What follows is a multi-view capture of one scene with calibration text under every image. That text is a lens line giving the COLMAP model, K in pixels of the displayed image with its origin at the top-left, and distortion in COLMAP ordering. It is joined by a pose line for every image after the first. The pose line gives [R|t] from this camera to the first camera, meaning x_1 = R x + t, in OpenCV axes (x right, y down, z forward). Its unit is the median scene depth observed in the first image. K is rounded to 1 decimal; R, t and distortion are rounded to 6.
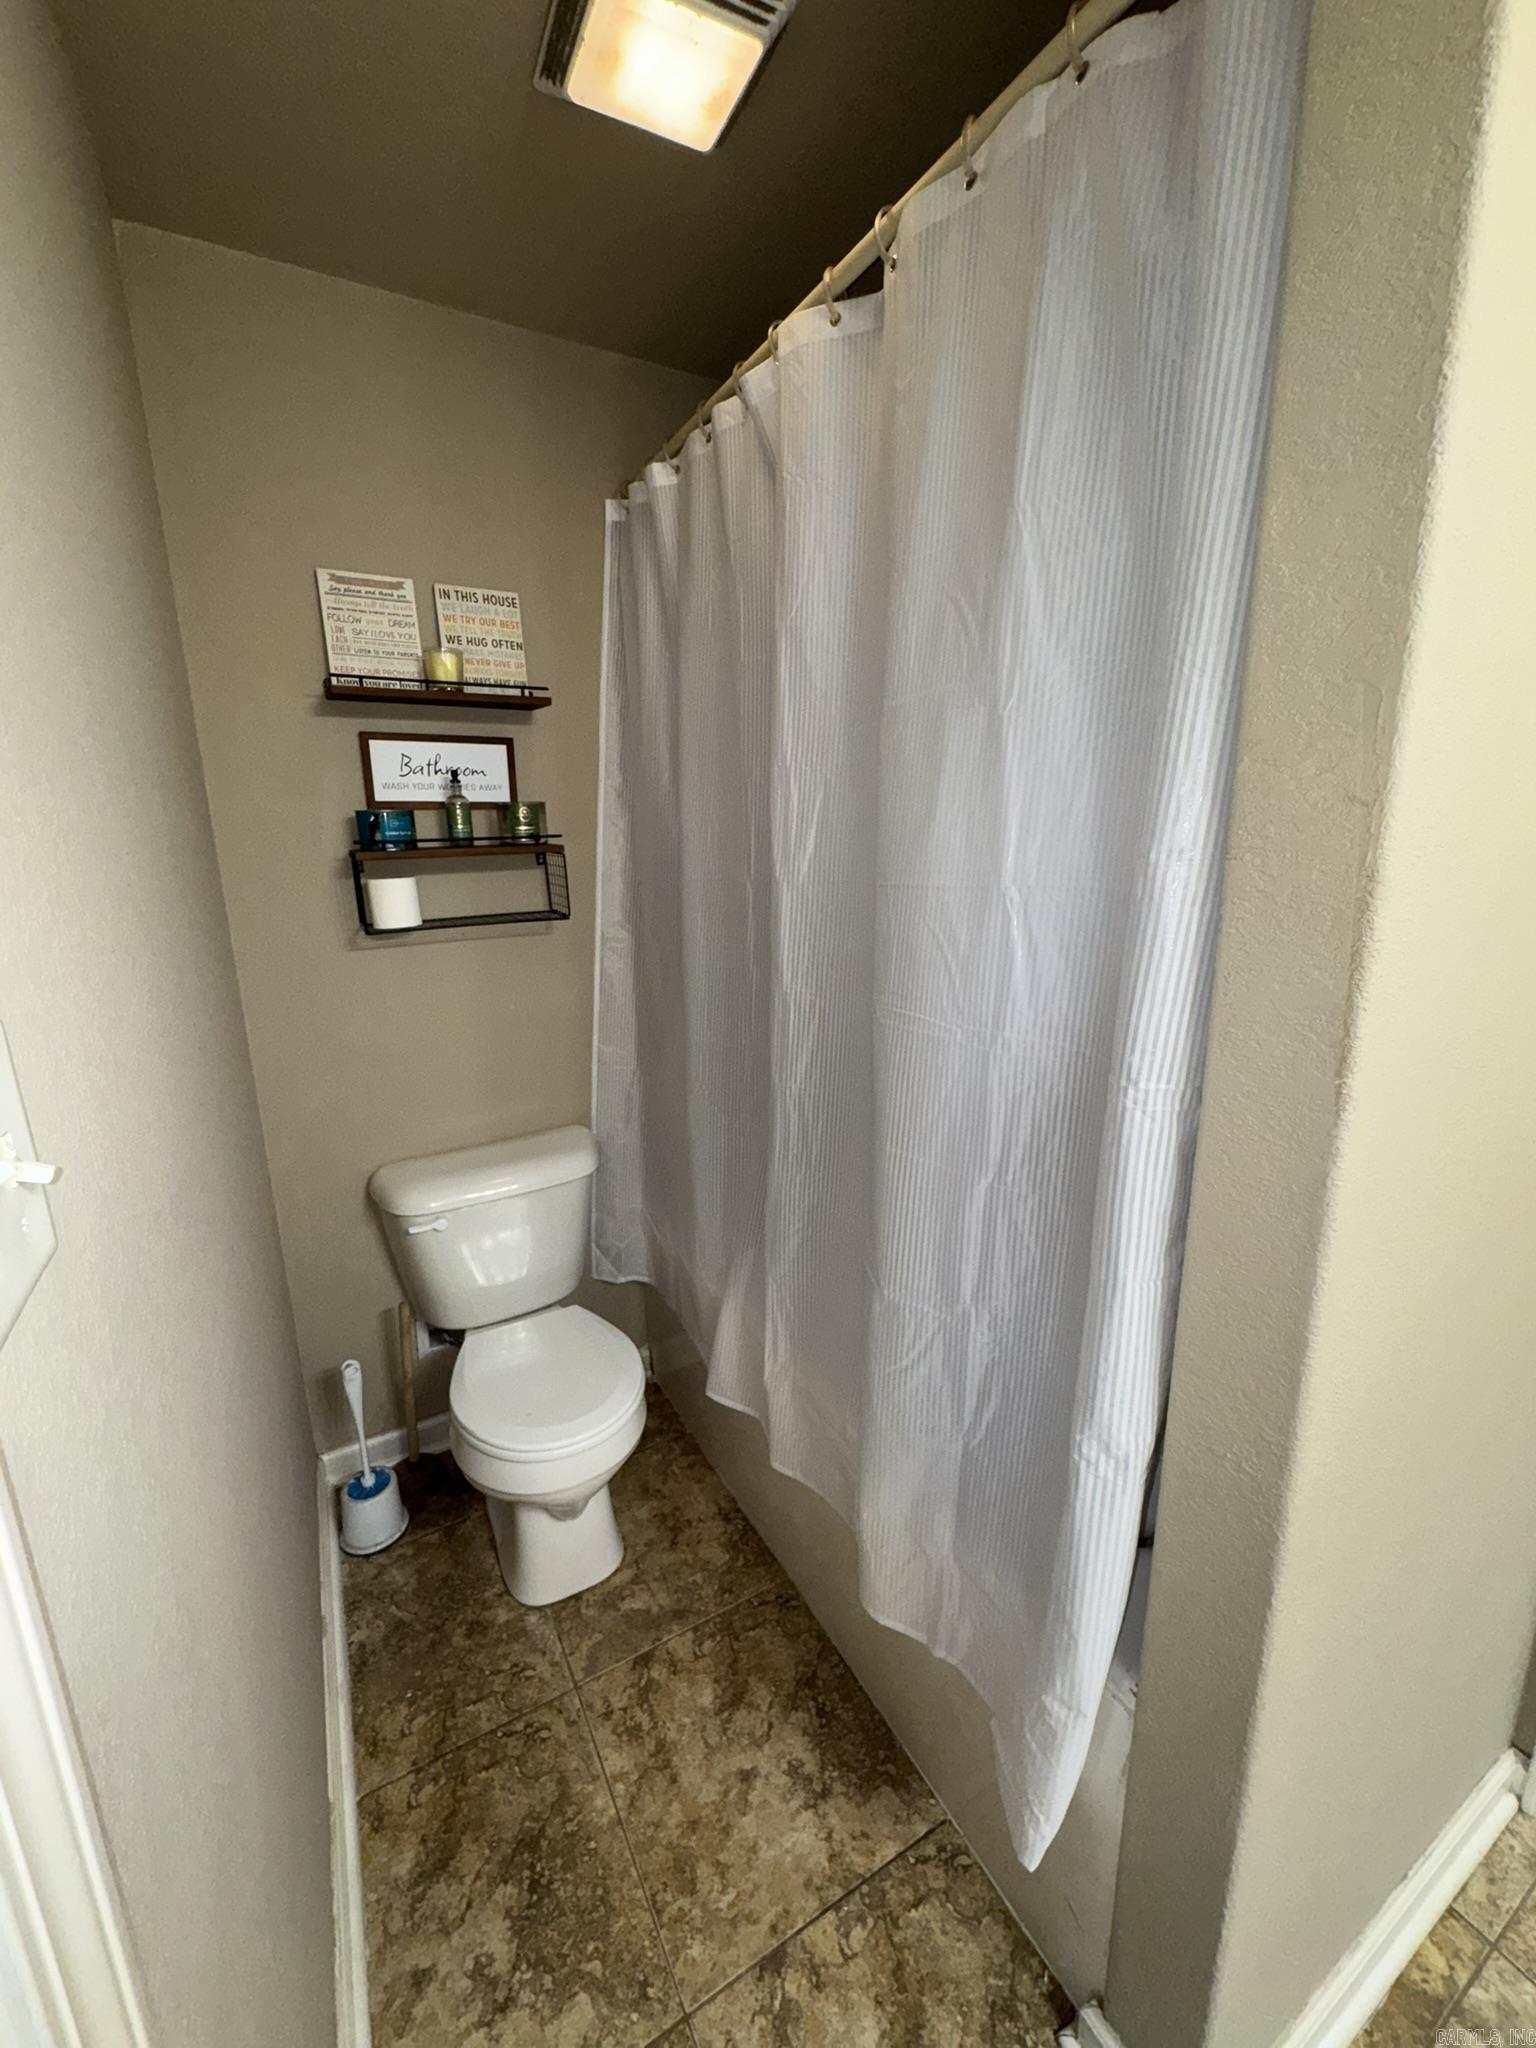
lens RADIAL K [[819.1, 0, 759.0], [0, 819.1, 1020.7], [0, 0, 1]] dist [-0.003683, -0.000221]
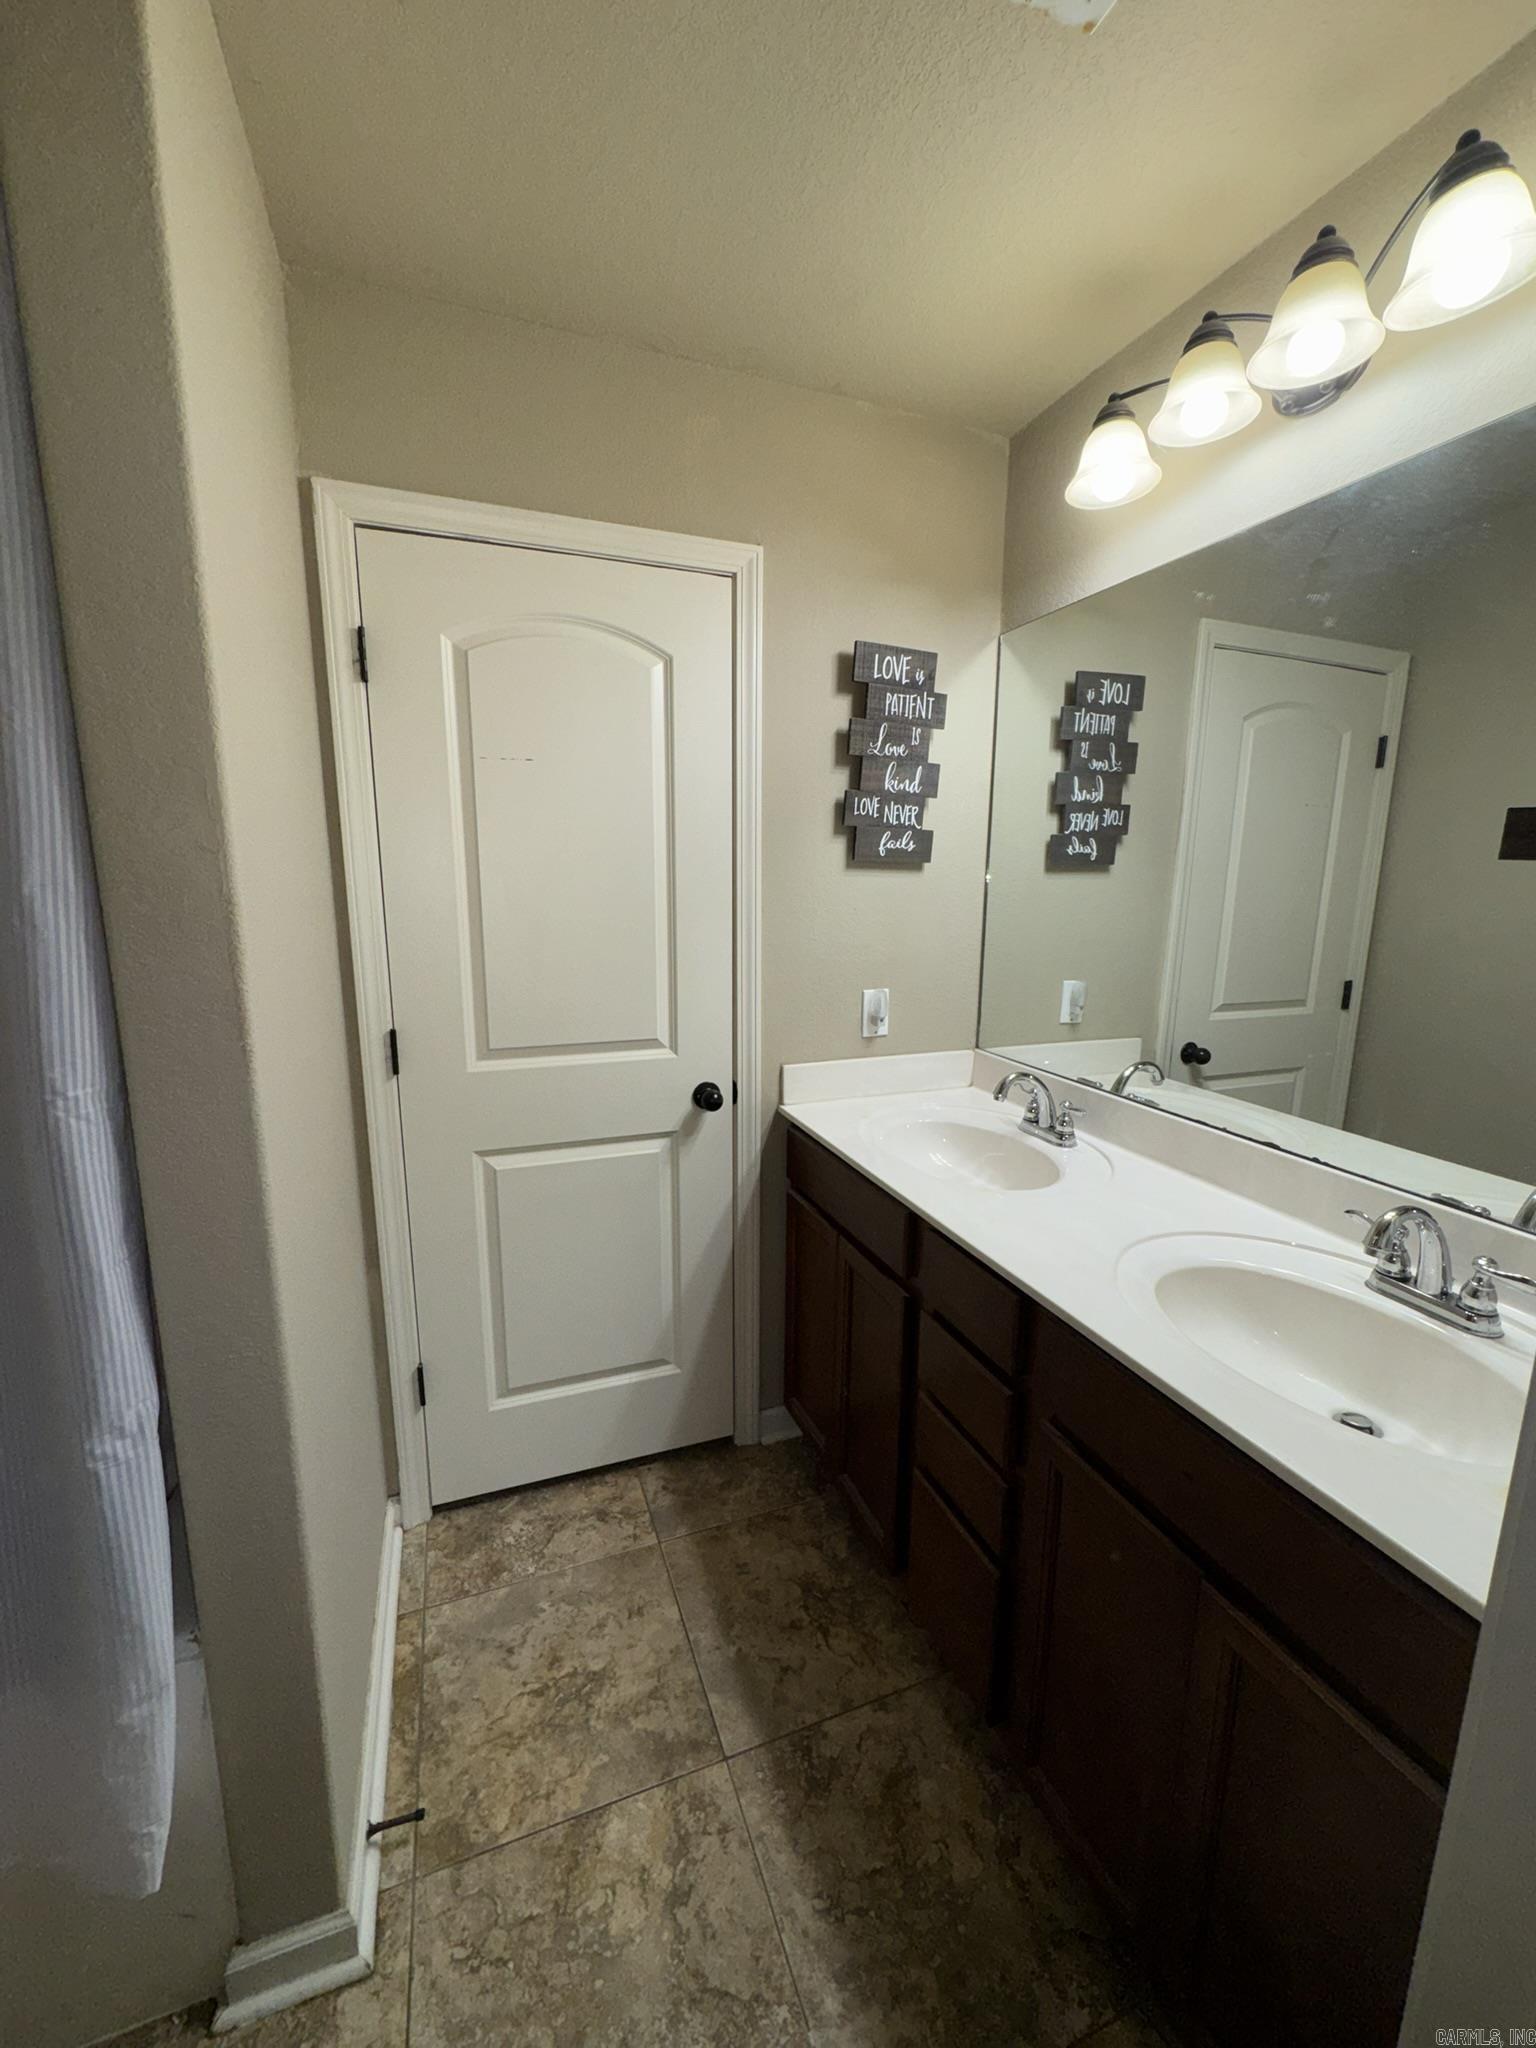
lens RADIAL K [[821.2, 0, 769.6], [0, 821.2, 1022.1], [0, 0, 1]] dist [-0.003041, 0.000154]
pose [[0.157058, -0.161470, 0.974300, -0.452737], [0.206069, 0.970186, 0.127570, 0.037919], [-0.965851, 0.180738, 0.185650, -0.143788]]
